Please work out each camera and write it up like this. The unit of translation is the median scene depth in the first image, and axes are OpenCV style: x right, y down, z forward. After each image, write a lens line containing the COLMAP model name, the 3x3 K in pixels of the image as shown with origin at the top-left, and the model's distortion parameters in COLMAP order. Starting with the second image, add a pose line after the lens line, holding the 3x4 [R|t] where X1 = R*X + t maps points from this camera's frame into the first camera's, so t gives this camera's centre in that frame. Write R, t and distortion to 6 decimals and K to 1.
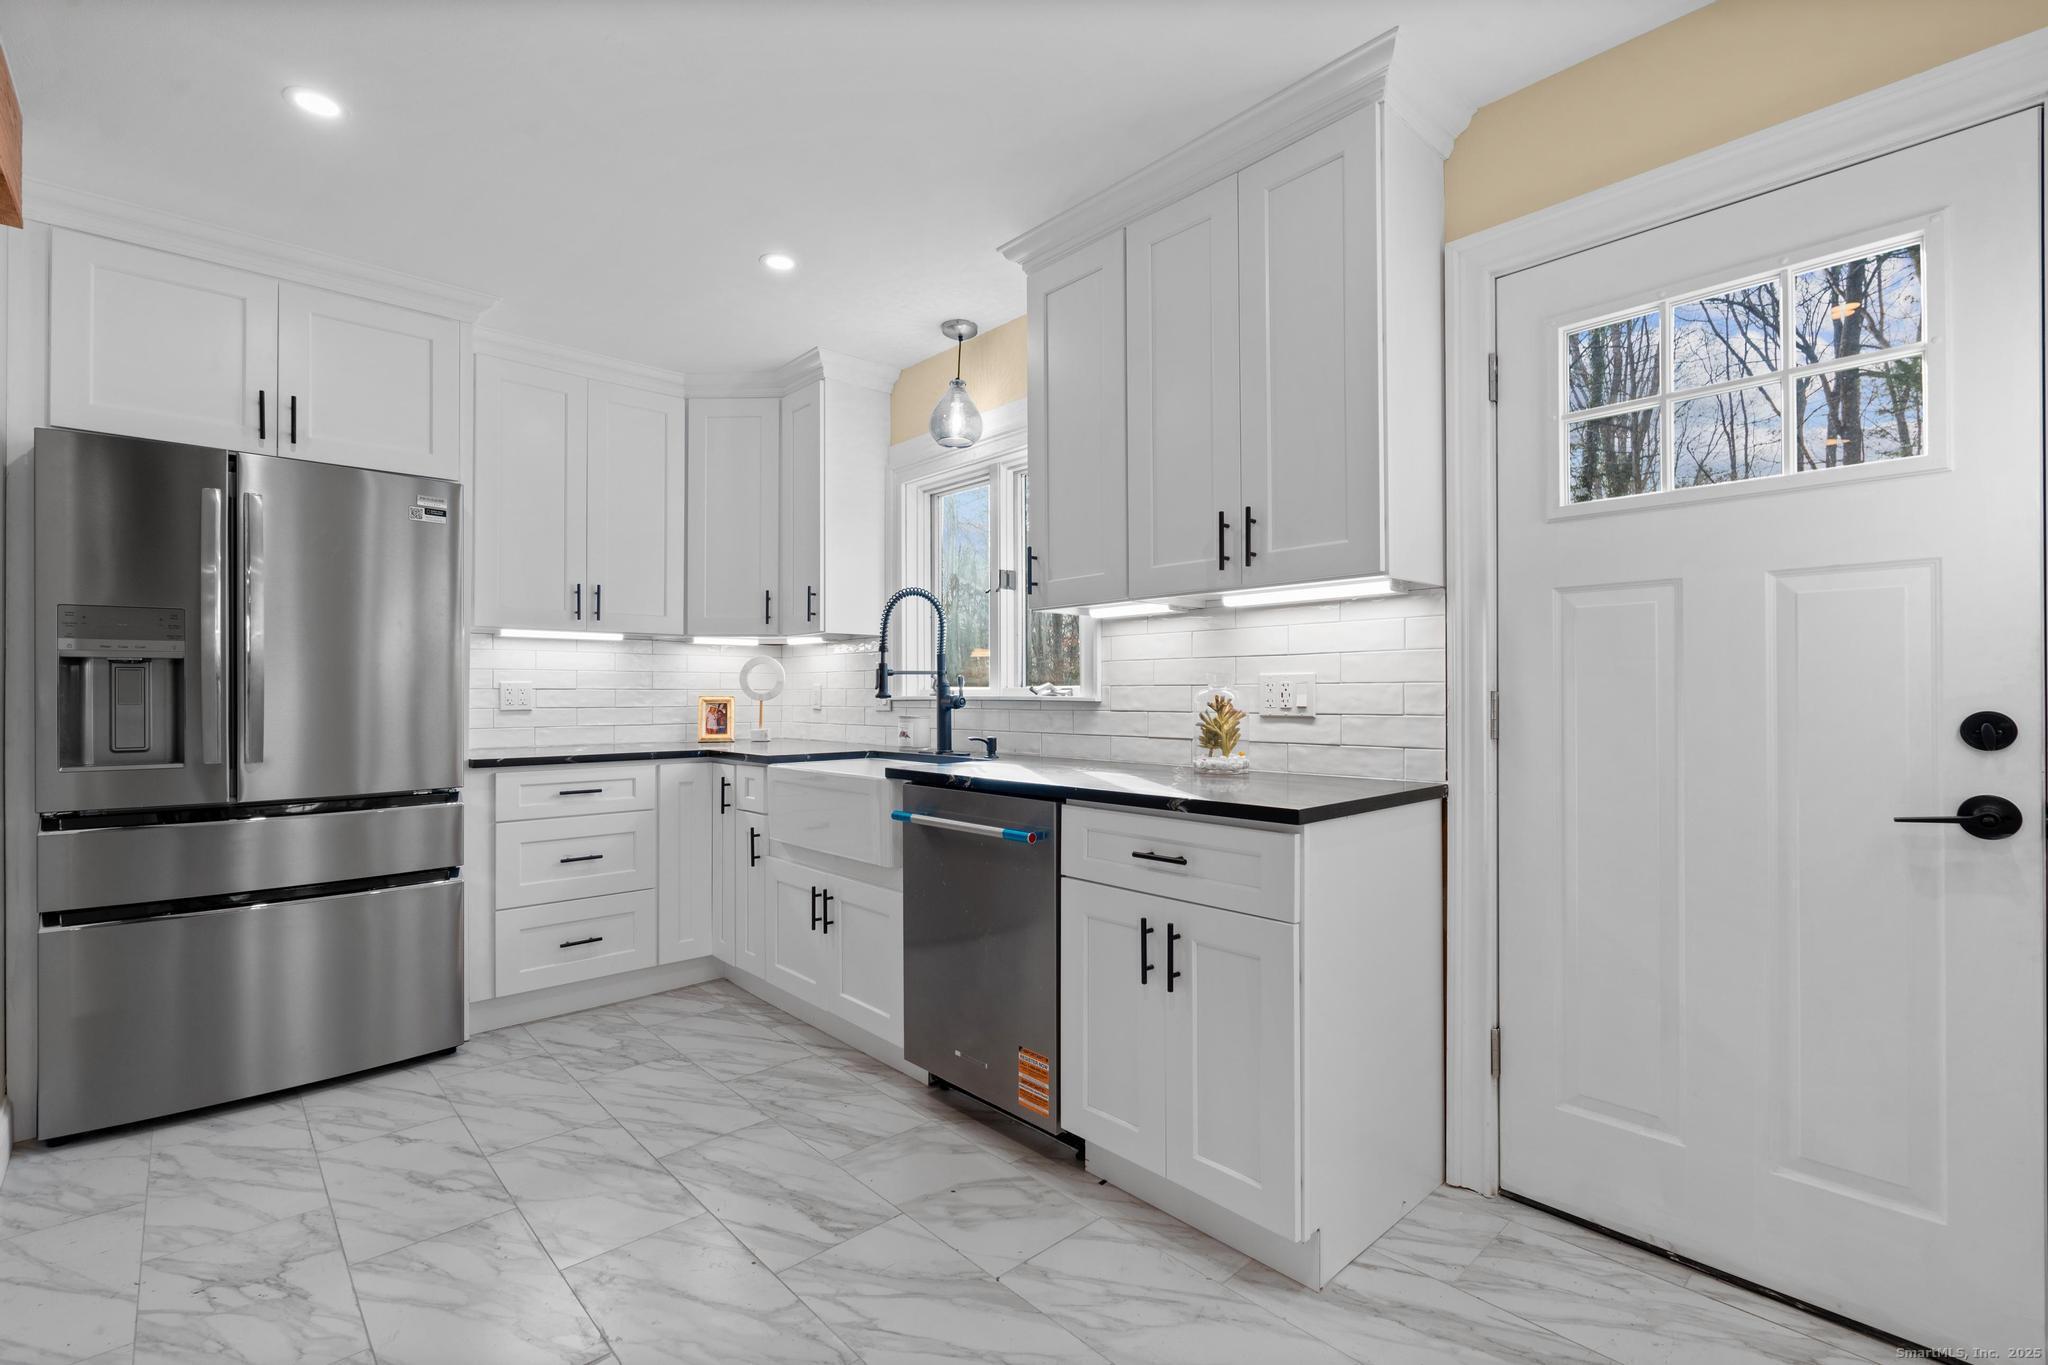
lens RADIAL K [[903.0, 0, 1025.0], [0, 903.0, 692.3], [0, 0, 1]] dist [-0.002470, 0.000165]
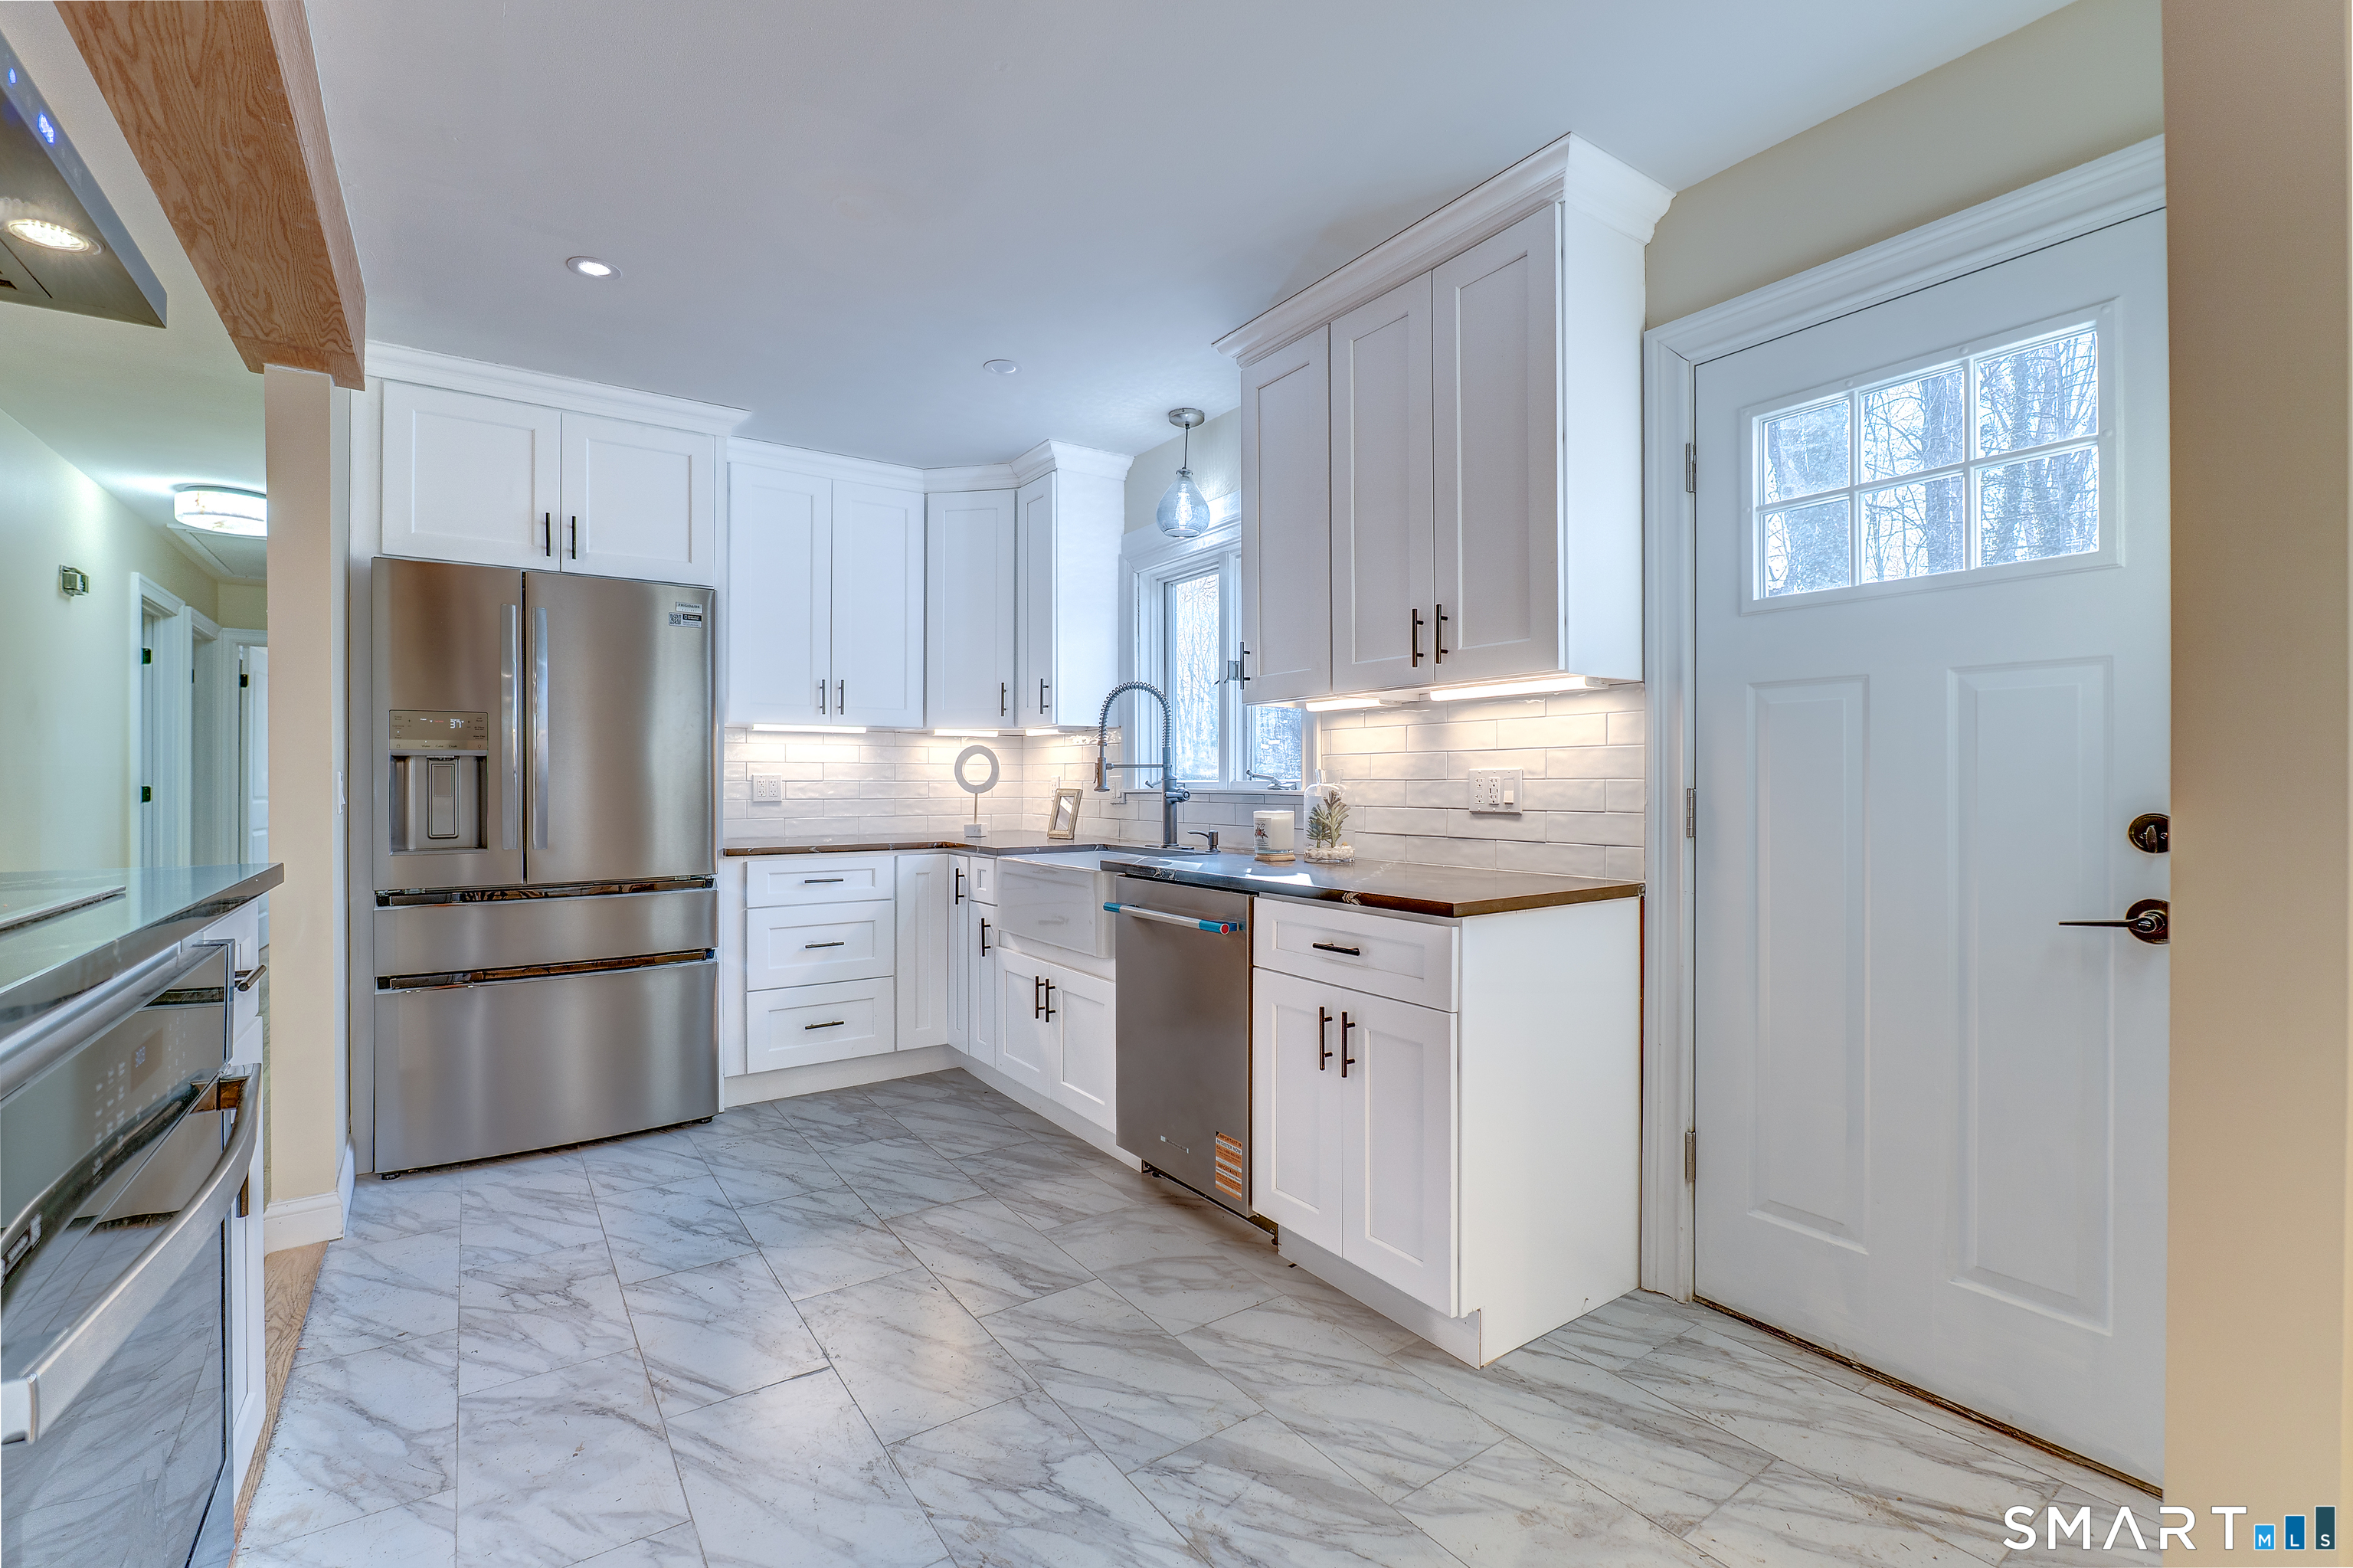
lens RADIAL K [[1021.6, 0, 1187.0], [0, 1021.6, 782.2], [0, 0, 1]] dist [-0.004151, -0.000455]
pose [[0.990834, 0.001201, -0.135080, 0.107228], [-0.000850, 0.999996, 0.002657, -0.008818], [0.135082, -0.002518, 0.990831, -0.144655]]
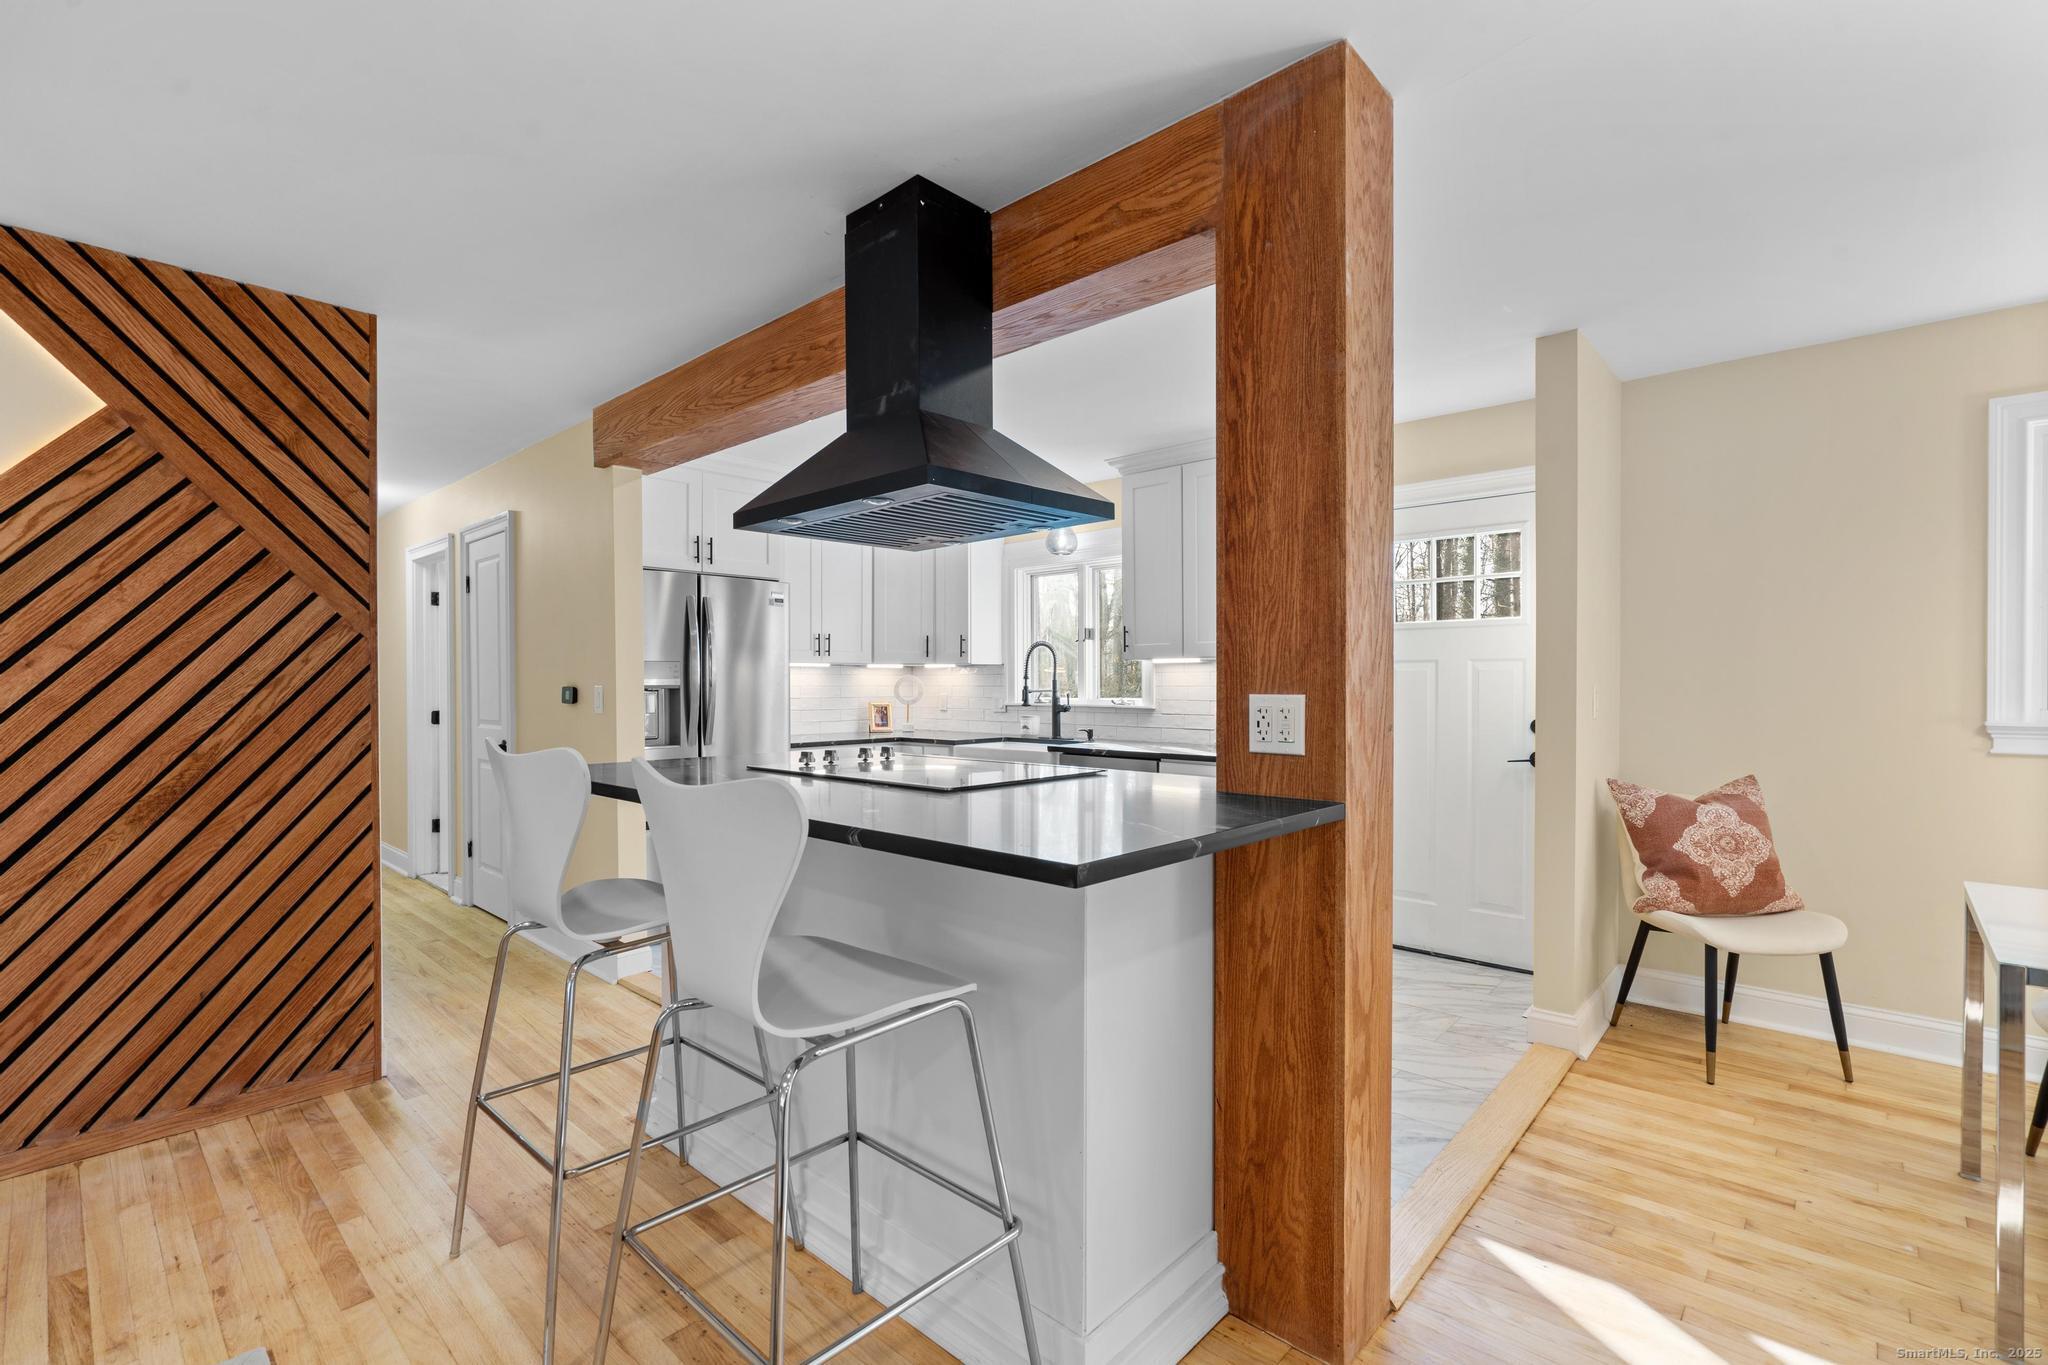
lens RADIAL K [[903.0, 0, 1025.0], [0, 903.0, 692.3], [0, 0, 1]] dist [-0.002470, 0.000165]
pose [[0.996036, -0.001279, 0.088943, -0.392527], [0.000070, 0.999908, 0.013600, -0.054637], [-0.088952, -0.013540, 0.995944, -0.888098]]
